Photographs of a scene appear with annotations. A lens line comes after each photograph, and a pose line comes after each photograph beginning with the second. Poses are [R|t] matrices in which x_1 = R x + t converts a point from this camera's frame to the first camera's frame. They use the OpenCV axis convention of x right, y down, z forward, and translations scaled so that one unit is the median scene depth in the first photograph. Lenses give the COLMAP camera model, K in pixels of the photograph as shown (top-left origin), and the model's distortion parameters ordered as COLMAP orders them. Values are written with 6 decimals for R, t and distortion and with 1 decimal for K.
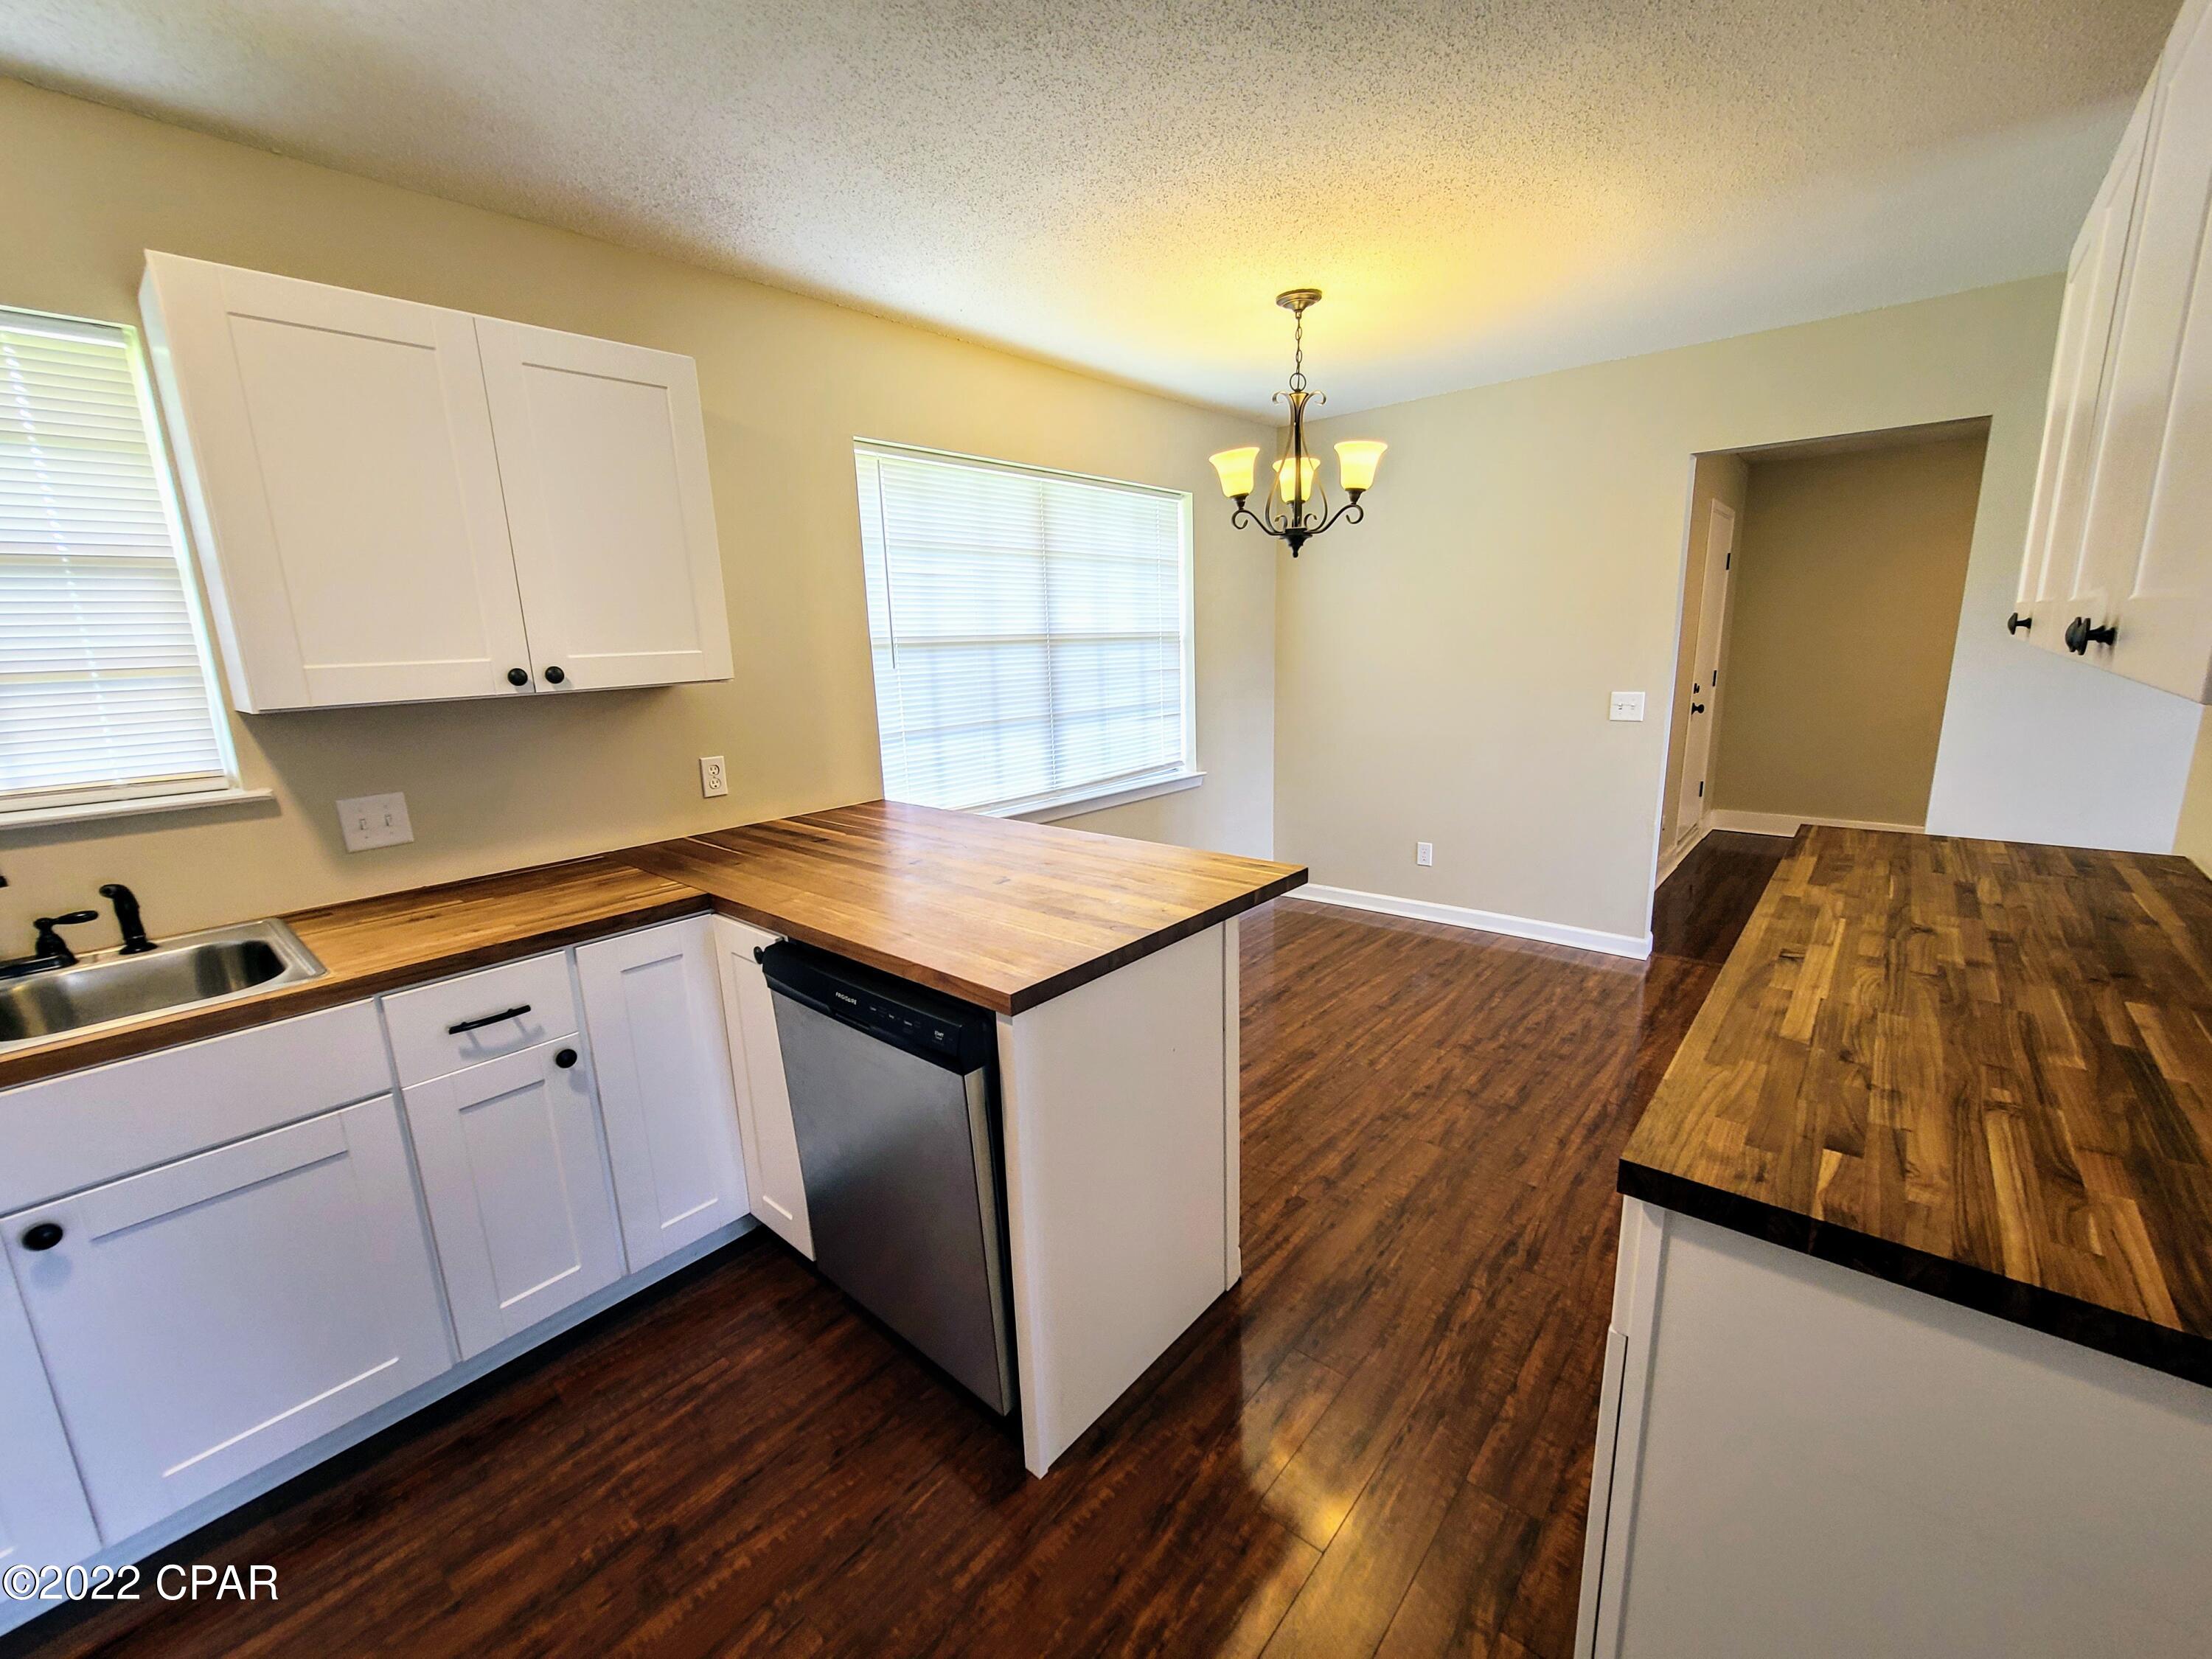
lens RADIAL K [[910.6, 0, 1145.9], [0, 910.6, 843.4], [0, 0, 1]] dist [-0.002889, -0.000116]
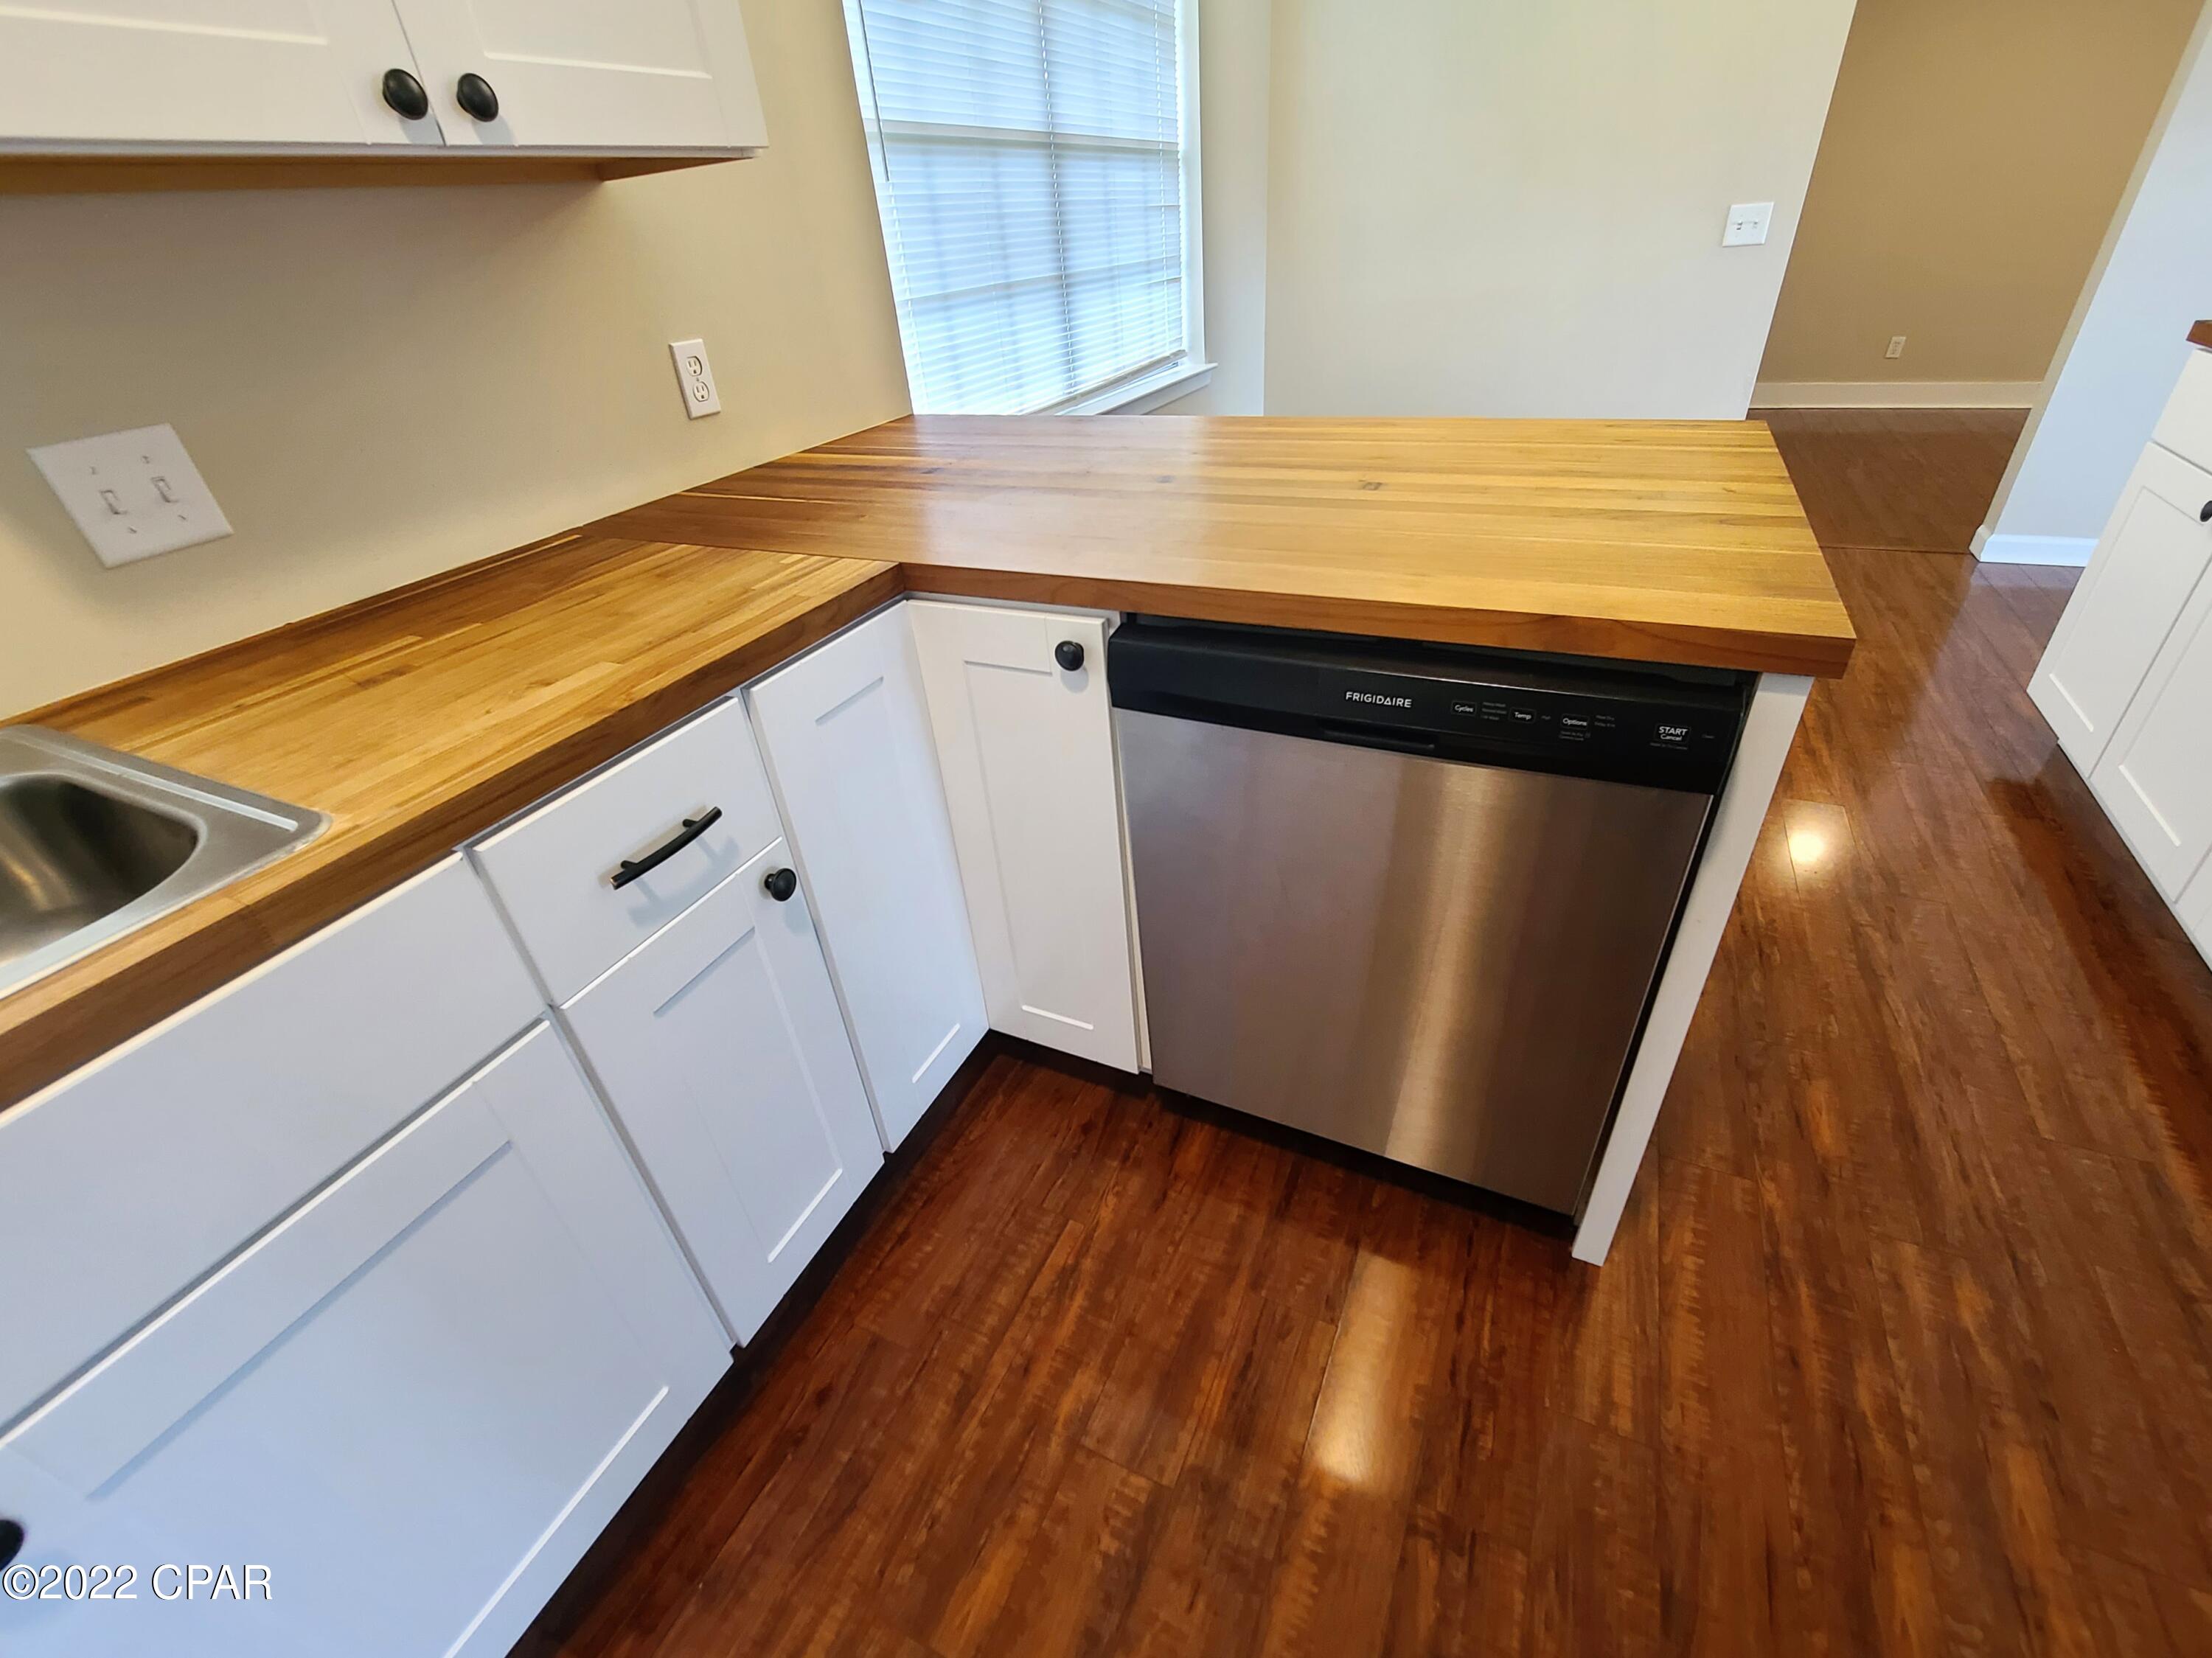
lens RADIAL K [[910.5, 0, 1085.4], [0, 910.5, 826.2], [0, 0, 1]] dist [-0.002889, -0.000116]
pose [[0.965301, -0.175601, 0.193282, -0.543156], [0.101883, 0.934744, 0.340403, 0.028998], [-0.240445, -0.308899, 0.920200, 0.434883]]
